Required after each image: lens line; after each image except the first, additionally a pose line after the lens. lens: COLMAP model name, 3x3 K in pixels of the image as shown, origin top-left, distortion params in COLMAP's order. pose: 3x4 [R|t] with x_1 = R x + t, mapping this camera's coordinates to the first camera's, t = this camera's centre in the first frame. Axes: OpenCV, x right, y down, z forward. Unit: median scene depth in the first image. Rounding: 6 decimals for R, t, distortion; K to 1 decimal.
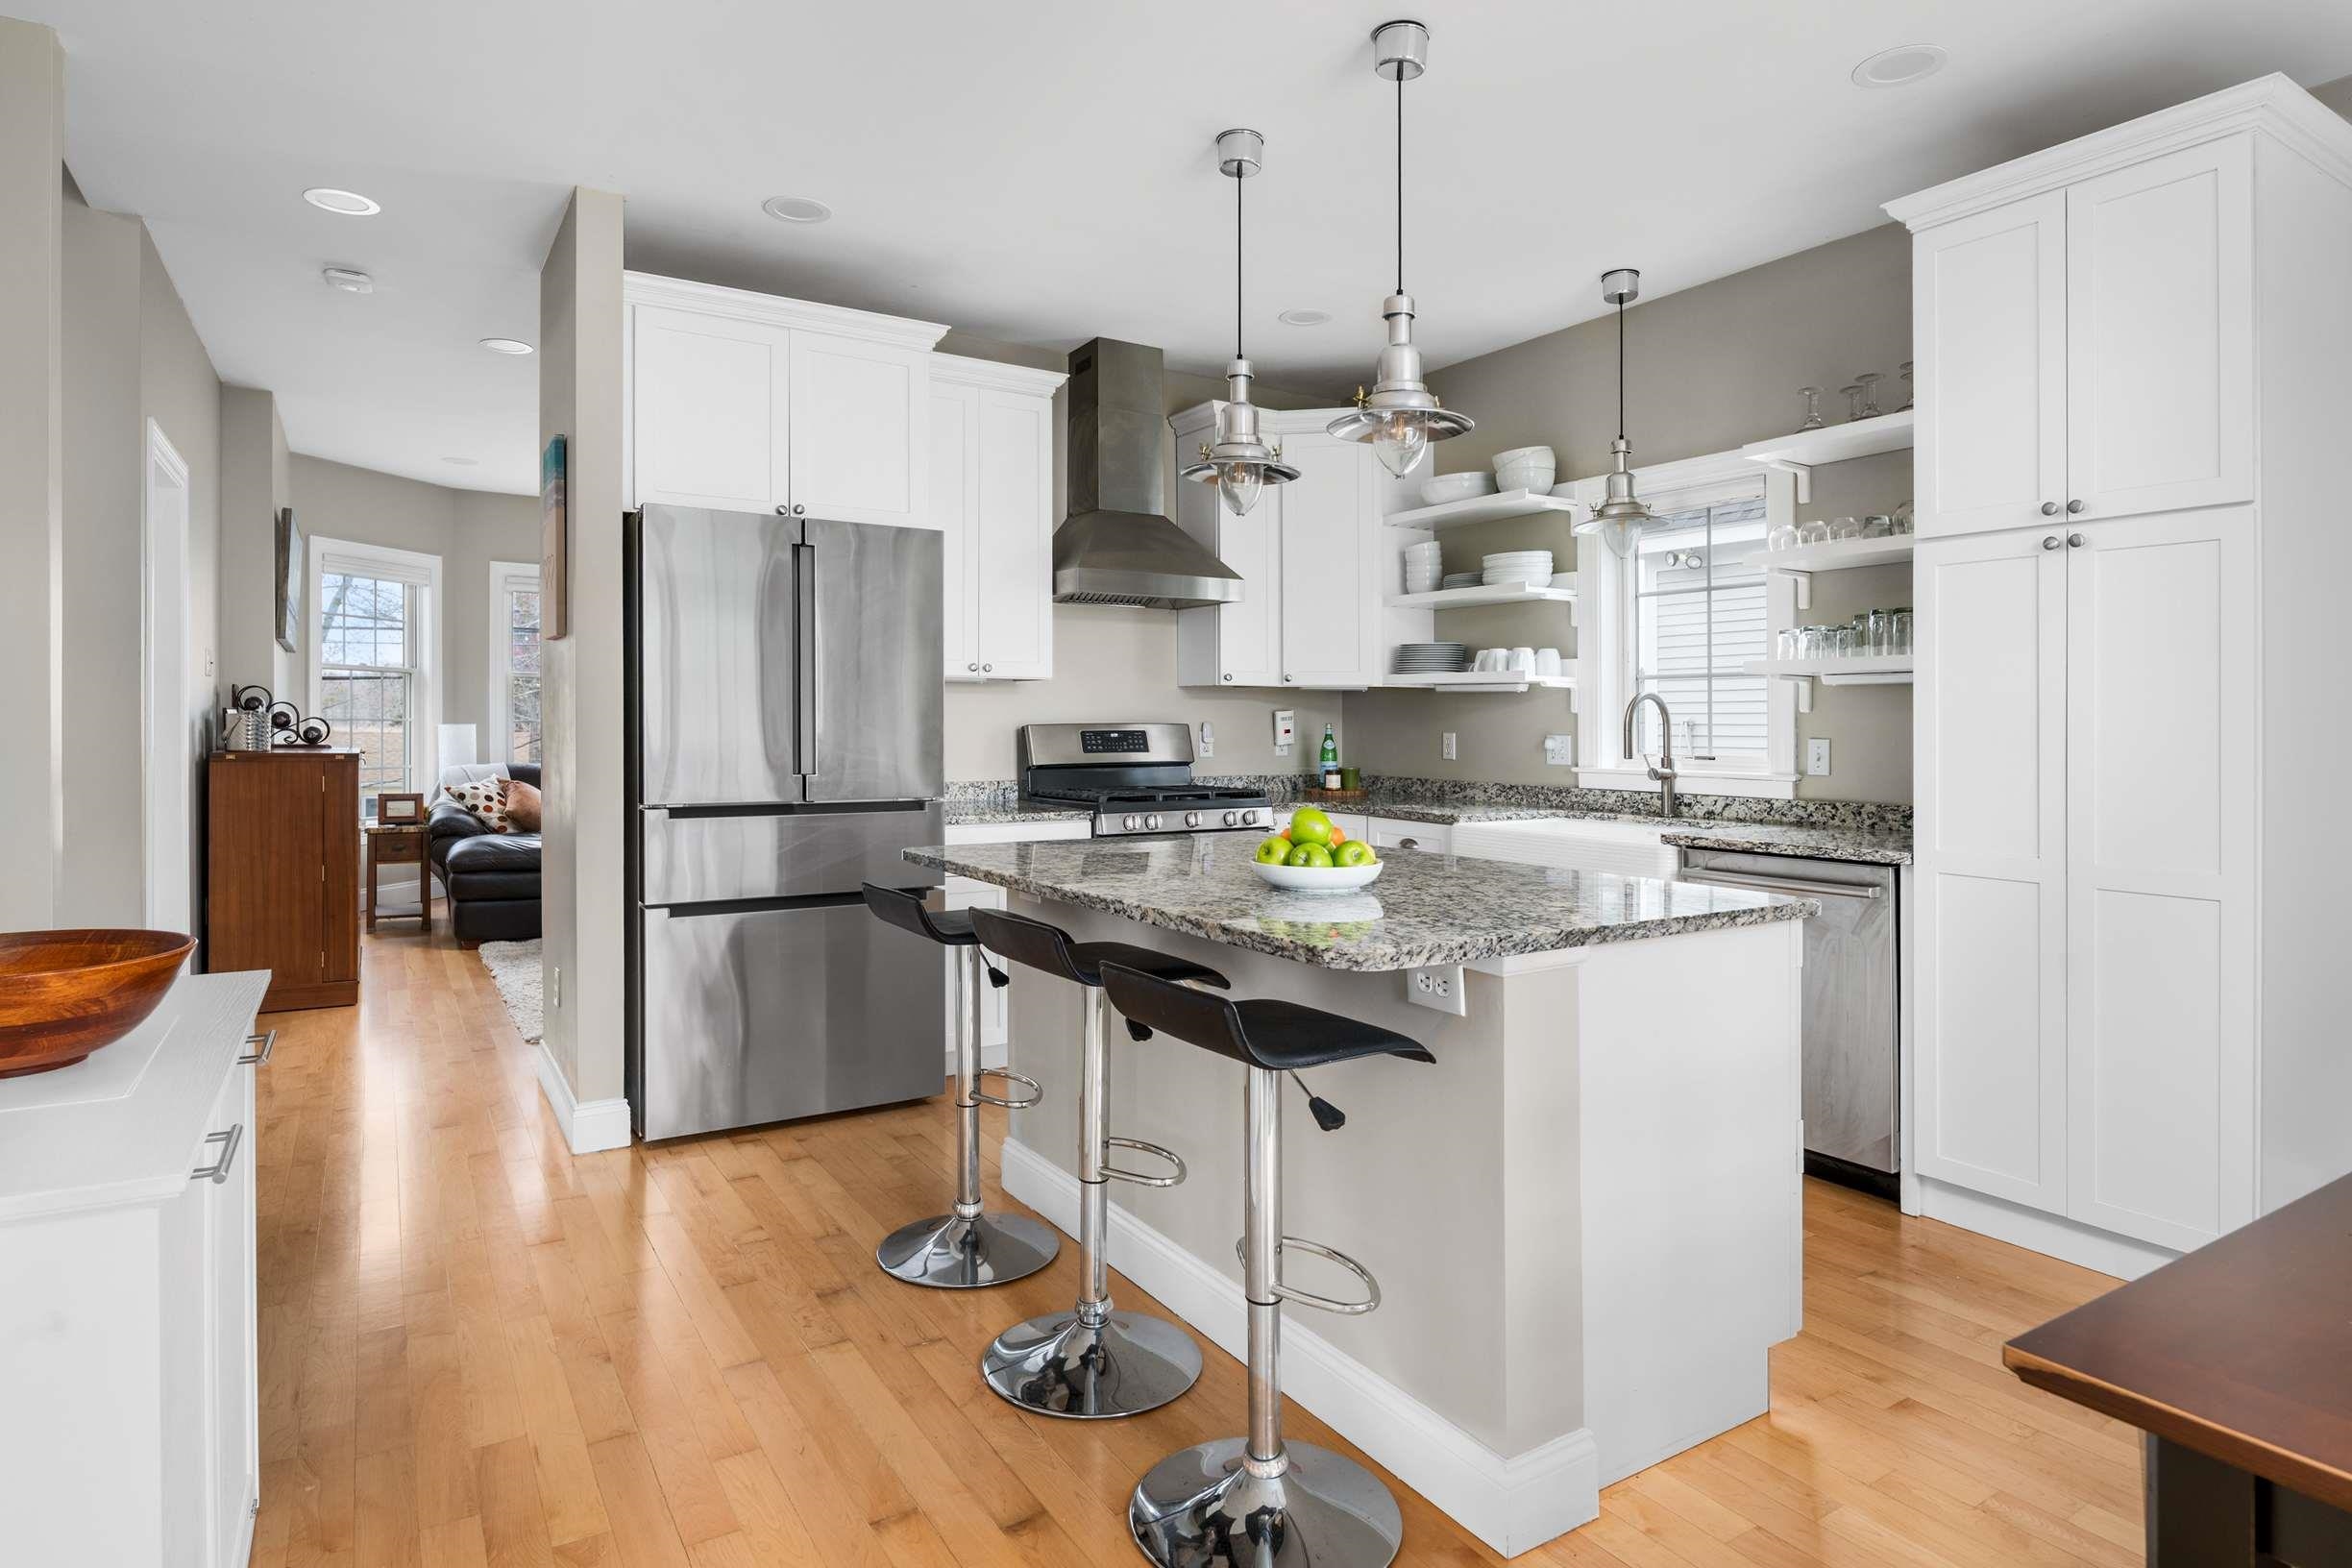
lens RADIAL K [[1260.2, 0, 1173.9], [0, 1260.2, 732.3], [0, 0, 1]] dist [0.002567, 0.000478]
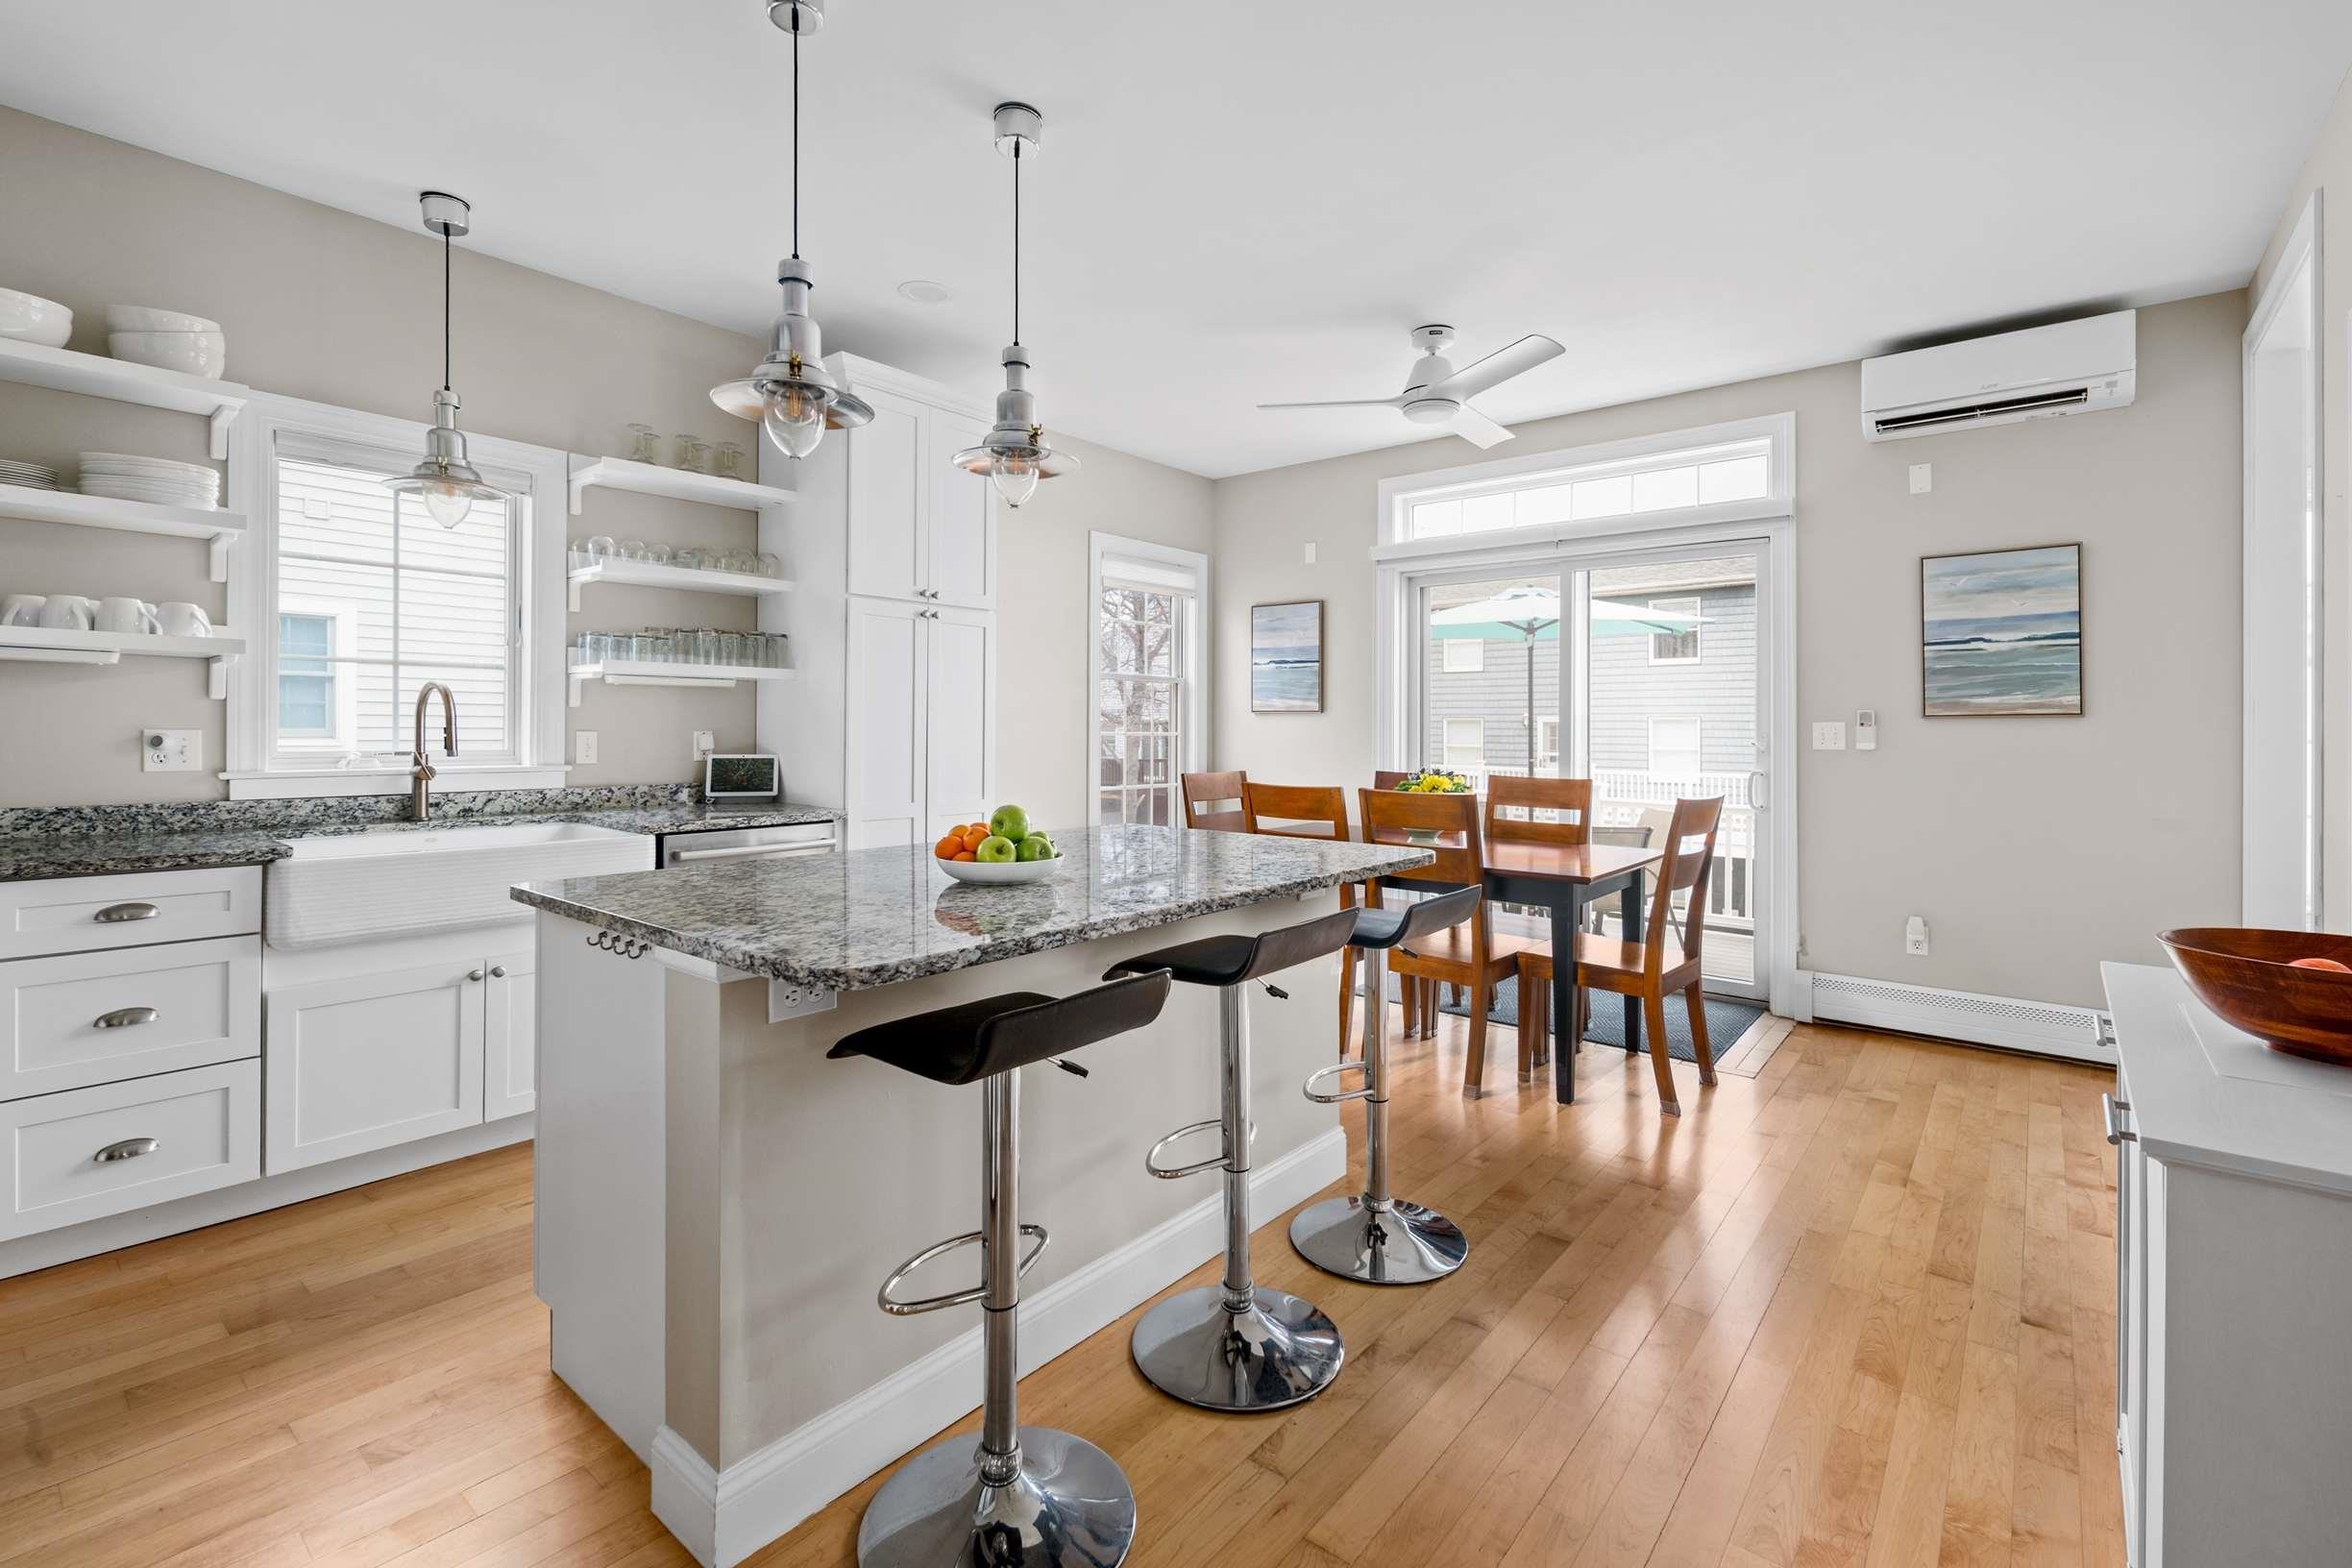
lens RADIAL K [[1045.1, 0, 1167.9], [0, 1045.1, 730.0], [0, 0, 1]] dist [0.002291, 0.000334]
pose [[-0.310267, -0.010393, 0.950593, -0.447886], [-0.005623, 0.999943, 0.009097, -0.005971], [-0.950633, -0.002522, -0.310308, 0.691083]]
